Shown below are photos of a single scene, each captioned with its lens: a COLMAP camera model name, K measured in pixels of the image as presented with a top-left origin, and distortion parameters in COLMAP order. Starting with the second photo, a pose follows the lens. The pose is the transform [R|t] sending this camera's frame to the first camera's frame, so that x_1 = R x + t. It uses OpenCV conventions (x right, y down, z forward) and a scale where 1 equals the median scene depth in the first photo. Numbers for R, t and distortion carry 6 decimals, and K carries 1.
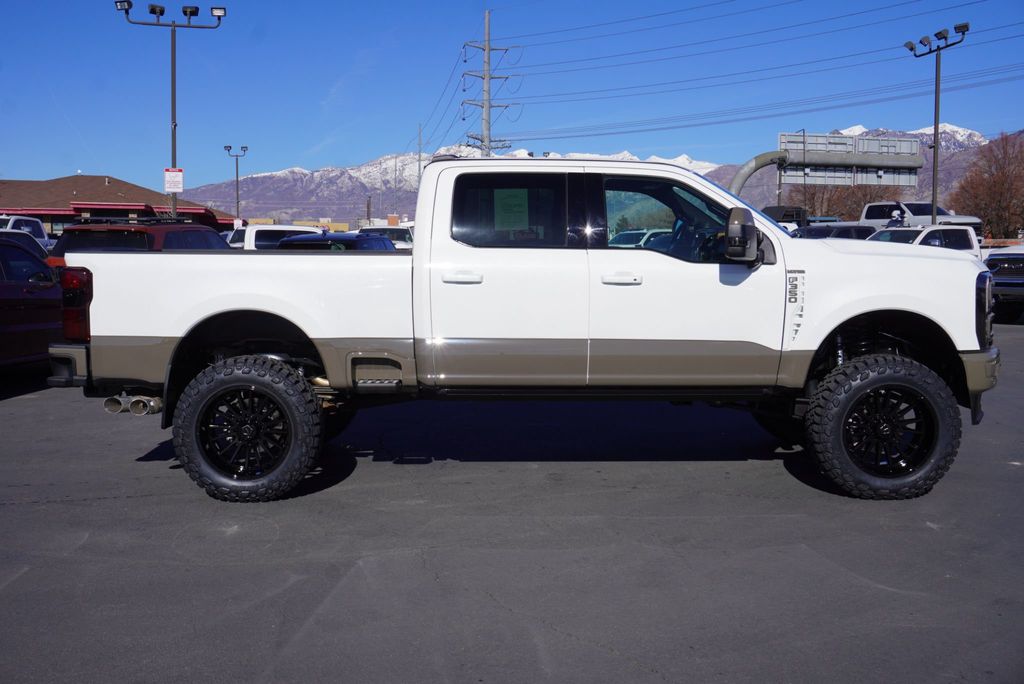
lens RADIAL K [[1131.2, 0, 518.1], [0, 1131.2, 341.5], [0, 0, 1]] dist [0.019516, 0.013452]
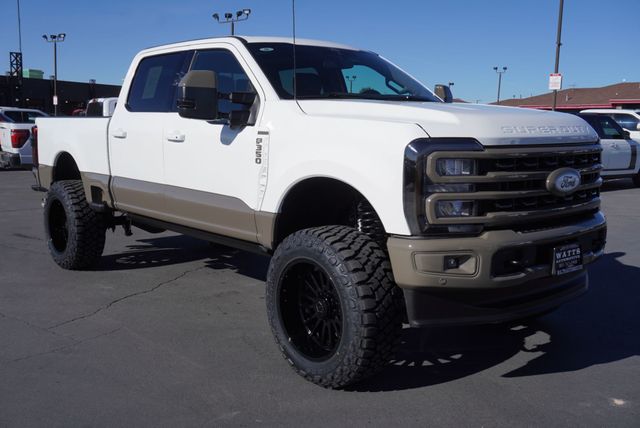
lens RADIAL K [[667.3, 0, 317.0], [0, 667.3, 218.1], [0, 0, 1]] dist [0.008301, 0.026229]
pose [[0.642328, 0.110430, -0.758432, 0.109206], [-0.073178, 0.993881, 0.082736, -0.005840], [0.762928, 0.002357, 0.646479, 0.098268]]
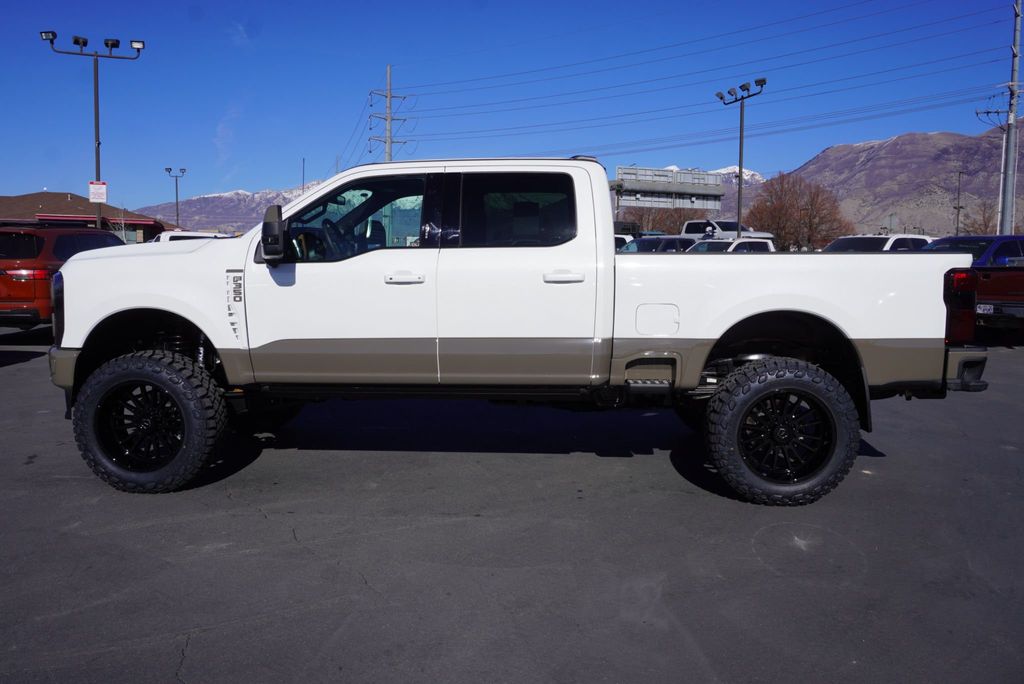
lens RADIAL K [[868.2, 0, 515.2], [0, 868.2, 340.4], [0, 0, 1]] dist [-0.011487, -0.002107]
pose [[0.993761, -0.002877, 0.111497, 0.008776], [0.001216, 0.999887, 0.014961, -0.003161], [-0.111527, -0.014732, 0.993652, 0.049344]]
